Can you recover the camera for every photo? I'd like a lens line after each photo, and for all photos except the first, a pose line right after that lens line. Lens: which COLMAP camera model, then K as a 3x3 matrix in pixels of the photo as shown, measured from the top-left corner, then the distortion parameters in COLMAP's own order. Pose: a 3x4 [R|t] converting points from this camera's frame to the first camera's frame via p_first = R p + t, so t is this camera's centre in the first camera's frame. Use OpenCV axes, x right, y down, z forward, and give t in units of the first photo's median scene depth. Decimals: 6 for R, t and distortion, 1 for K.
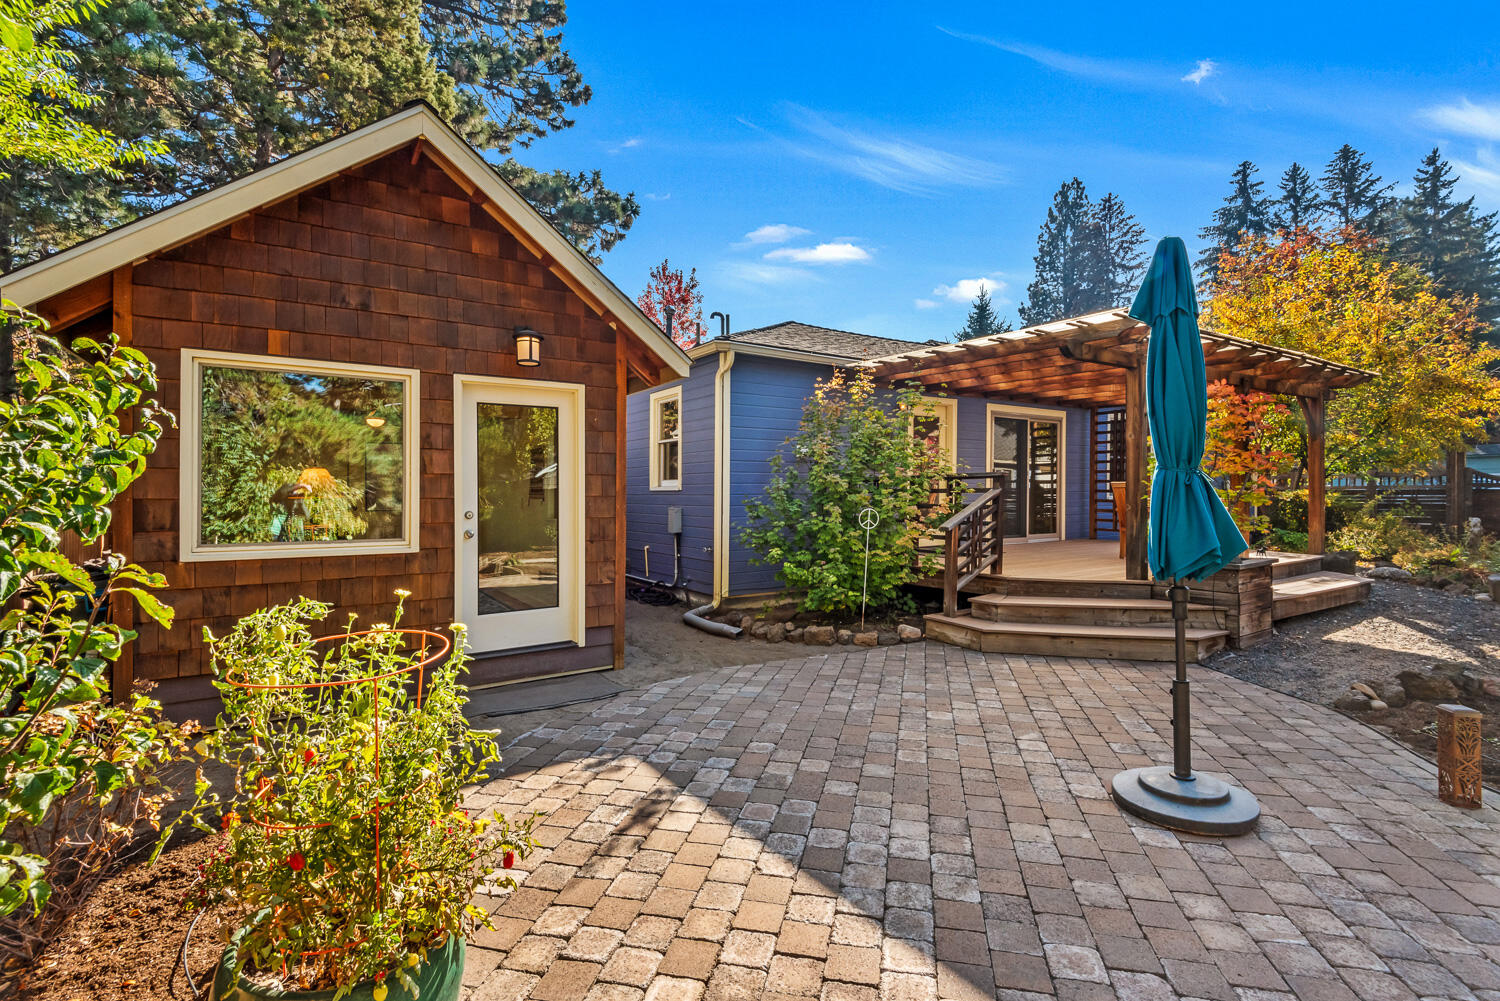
lens RADIAL K [[696.1, 0, 750.0], [0, 696.1, 500.5], [0, 0, 1]] dist [0.000099, -0.000226]
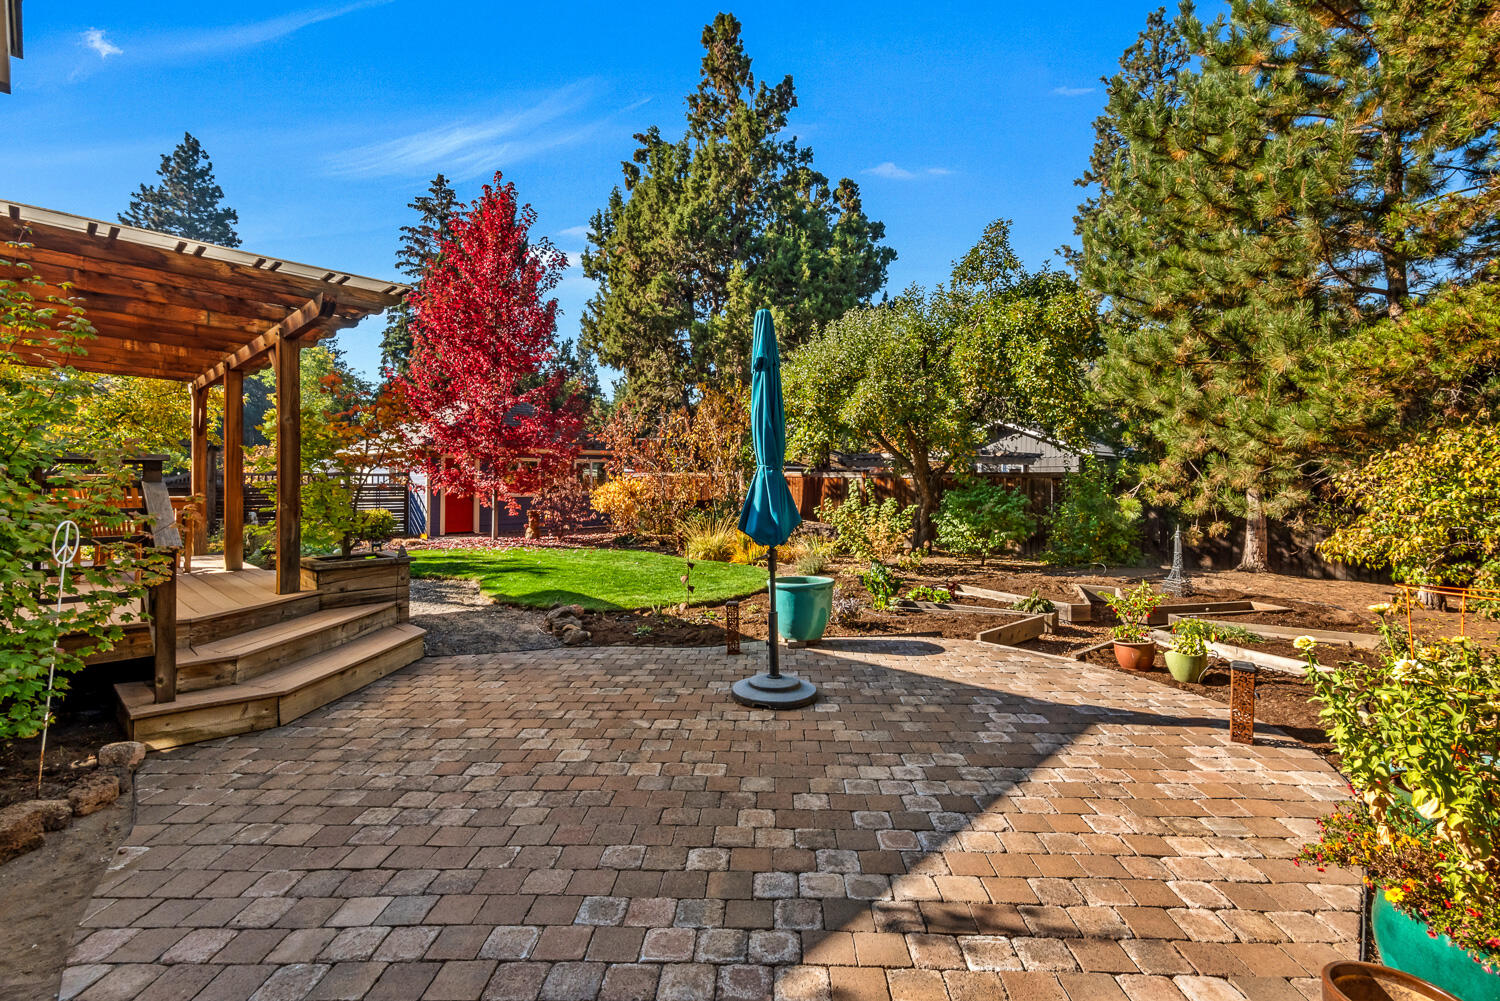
lens RADIAL K [[712.8, 0, 750.0], [0, 712.8, 482.8], [0, 0, 1]] dist [0.000629, -0.000441]
pose [[-0.207088, 0.008296, 0.978287, -0.822671], [0.024241, 0.999701, -0.003346, -0.002316], [-0.978022, 0.023022, -0.207227, 1.348485]]
